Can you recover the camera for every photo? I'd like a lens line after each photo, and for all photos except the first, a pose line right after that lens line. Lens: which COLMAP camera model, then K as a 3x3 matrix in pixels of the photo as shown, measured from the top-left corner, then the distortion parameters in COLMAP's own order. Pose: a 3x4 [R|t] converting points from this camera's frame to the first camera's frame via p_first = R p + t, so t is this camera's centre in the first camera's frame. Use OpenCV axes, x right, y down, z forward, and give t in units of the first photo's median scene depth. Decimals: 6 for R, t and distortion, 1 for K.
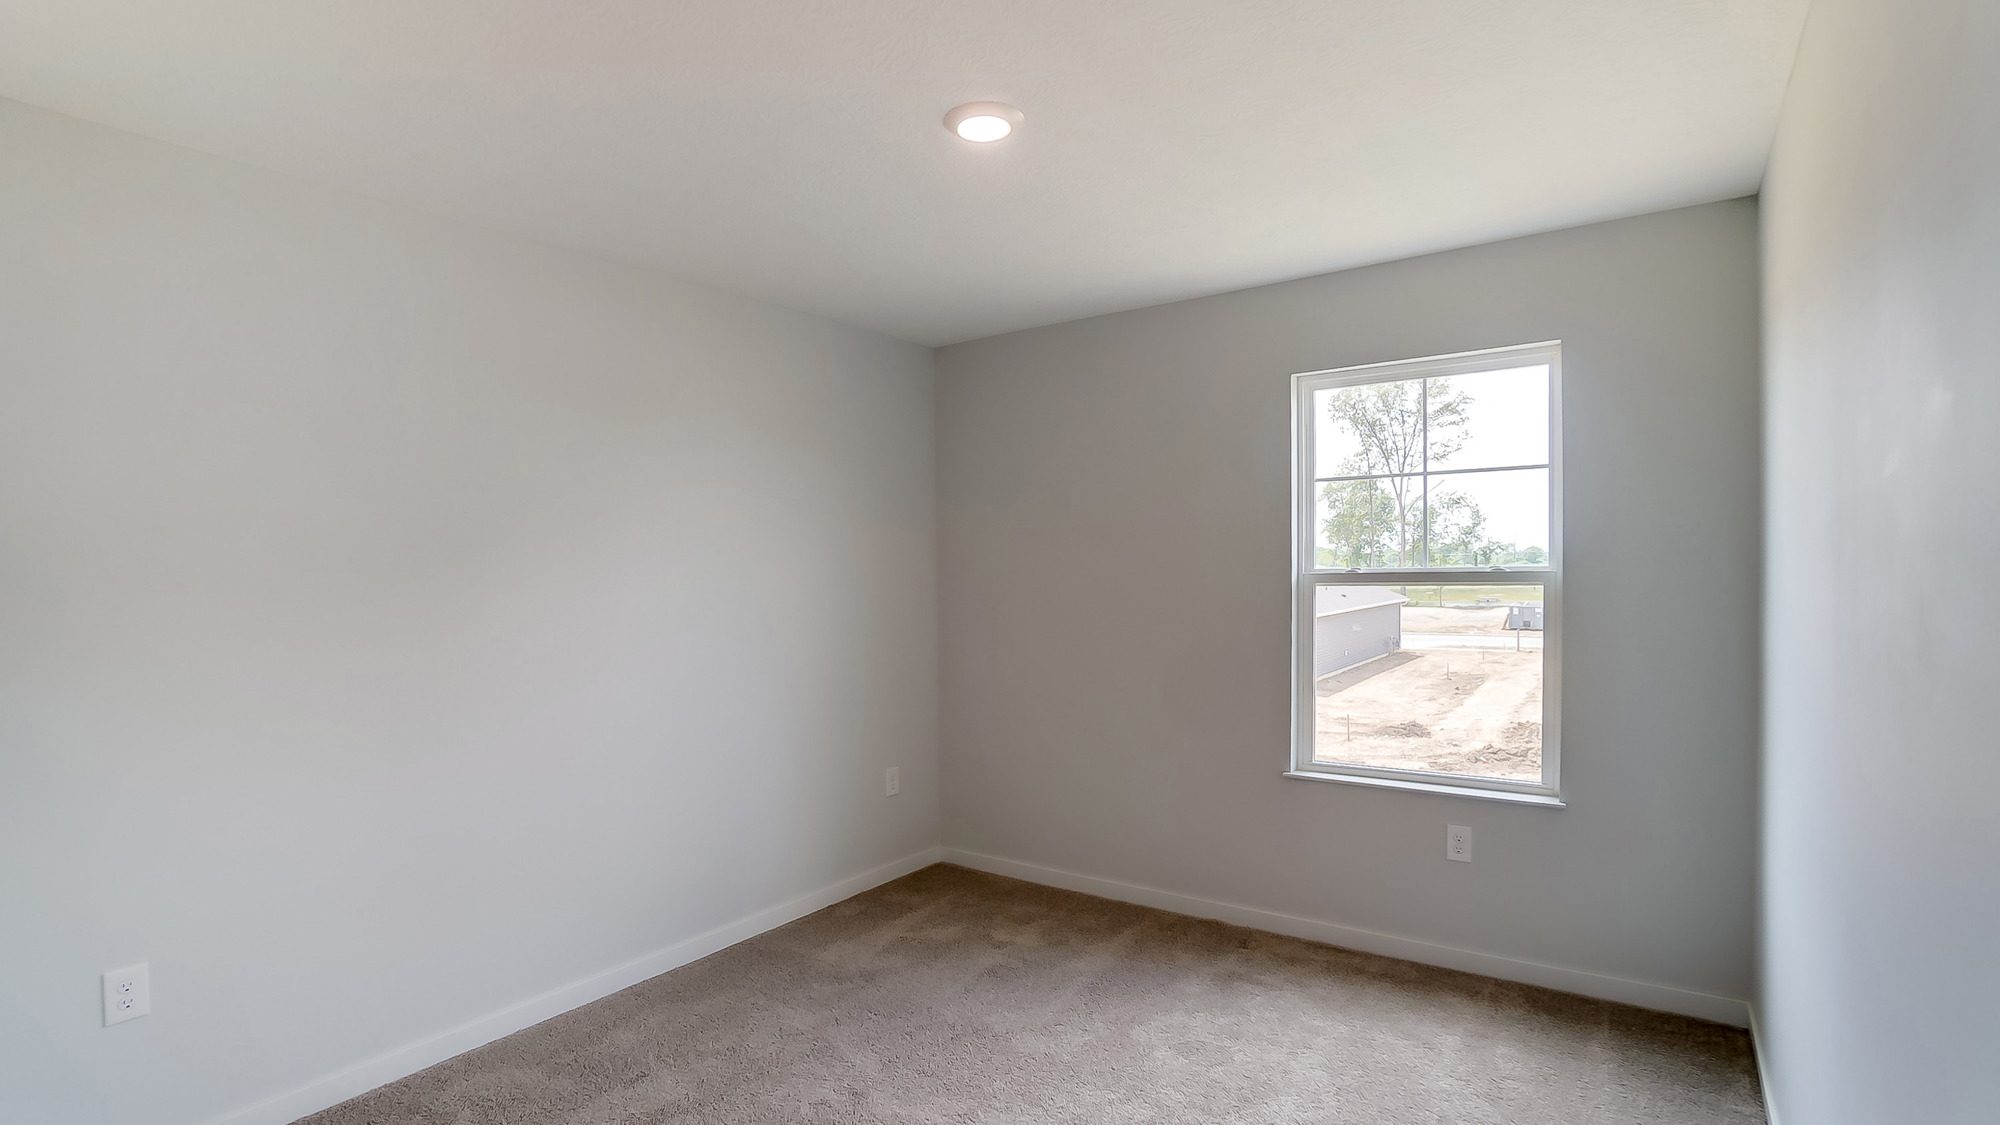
lens RADIAL K [[832.0, 0, 929.3], [0, 832.0, 579.7], [0, 0, 1]] dist [-0.006432, -0.000397]
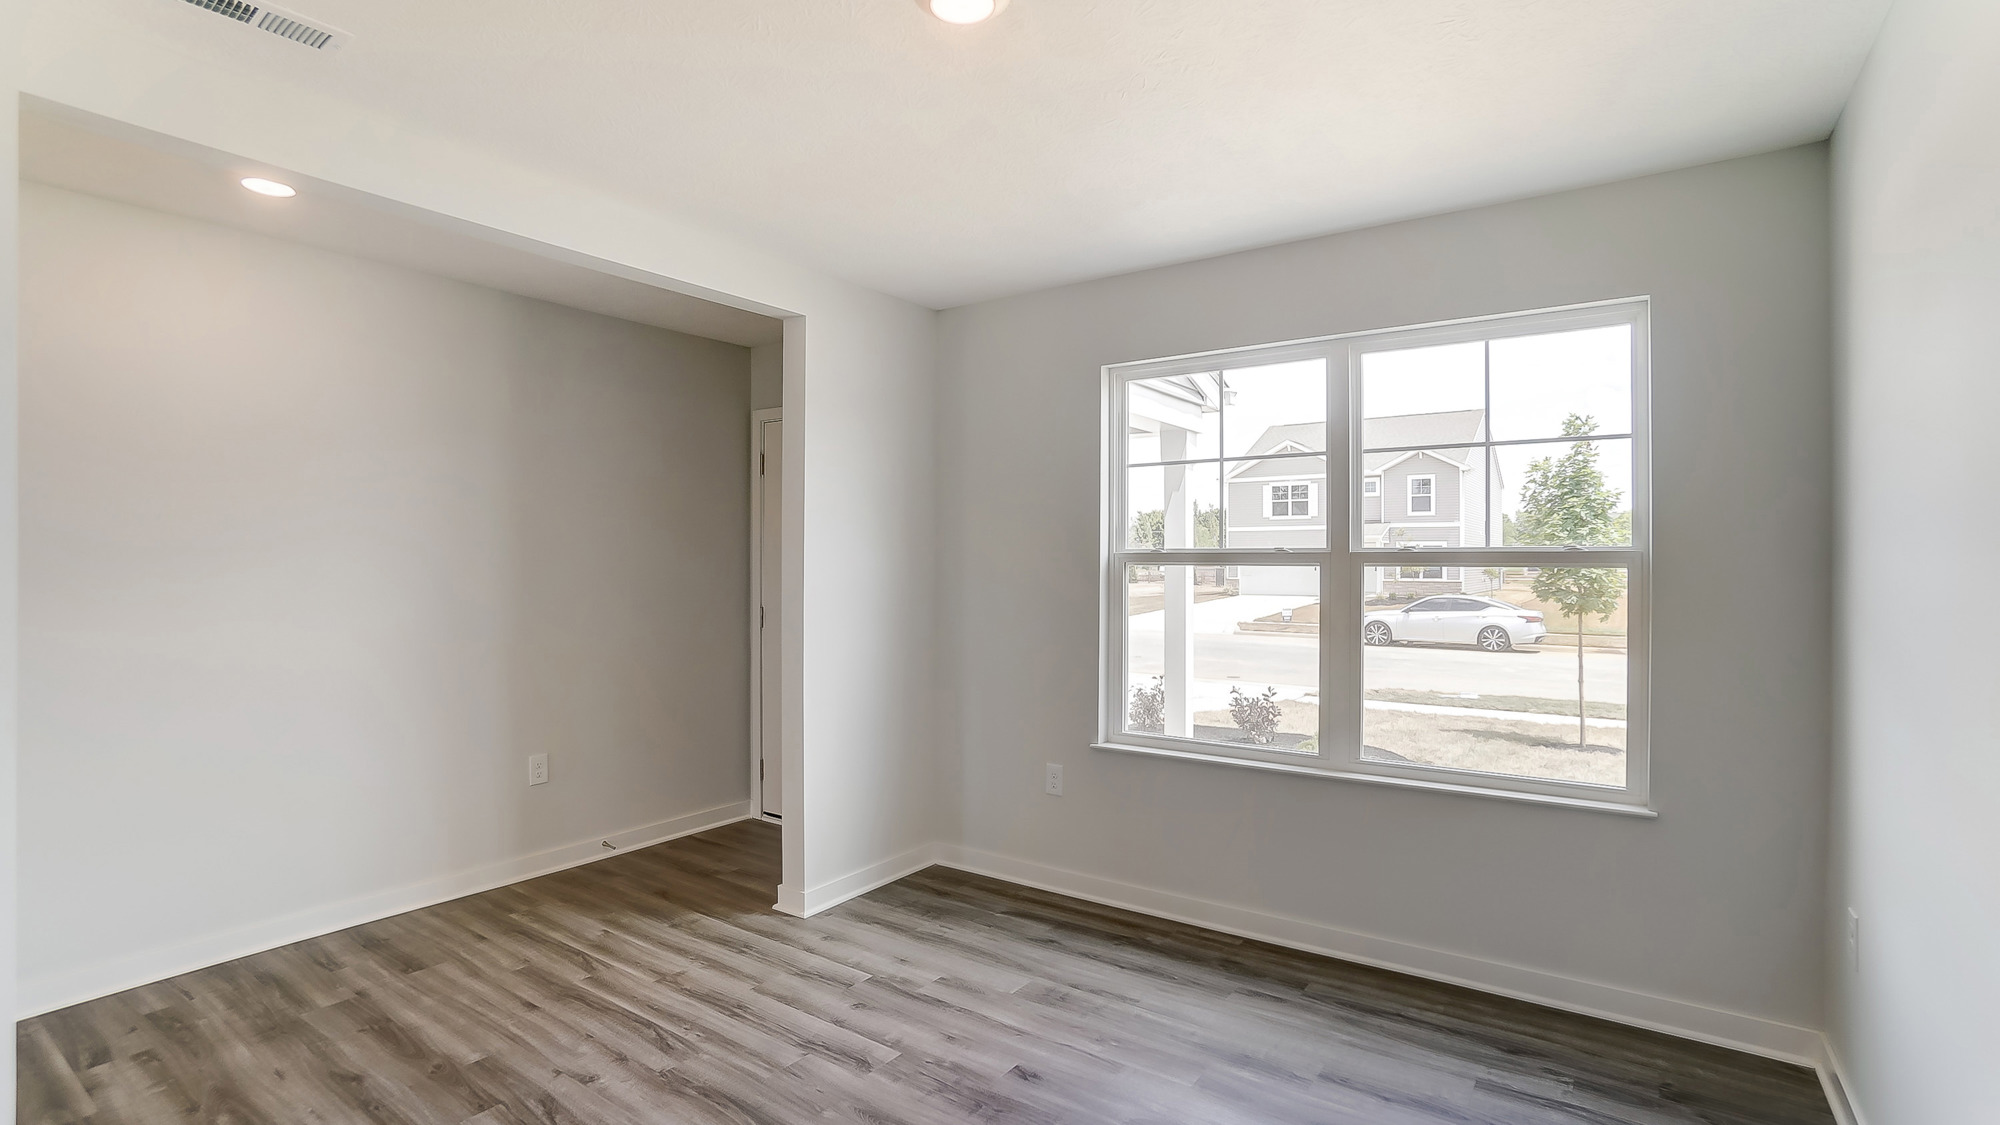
lens RADIAL K [[974.9, 0, 1030.0], [0, 974.9, 533.6], [0, 0, 1]] dist [0.004698, -0.000070]
pose [[0.999599, 0.002487, -0.028222, 0.234564], [-0.003222, 0.999656, -0.026038, -0.000483], [0.028147, 0.026119, 0.999263, -0.148449]]
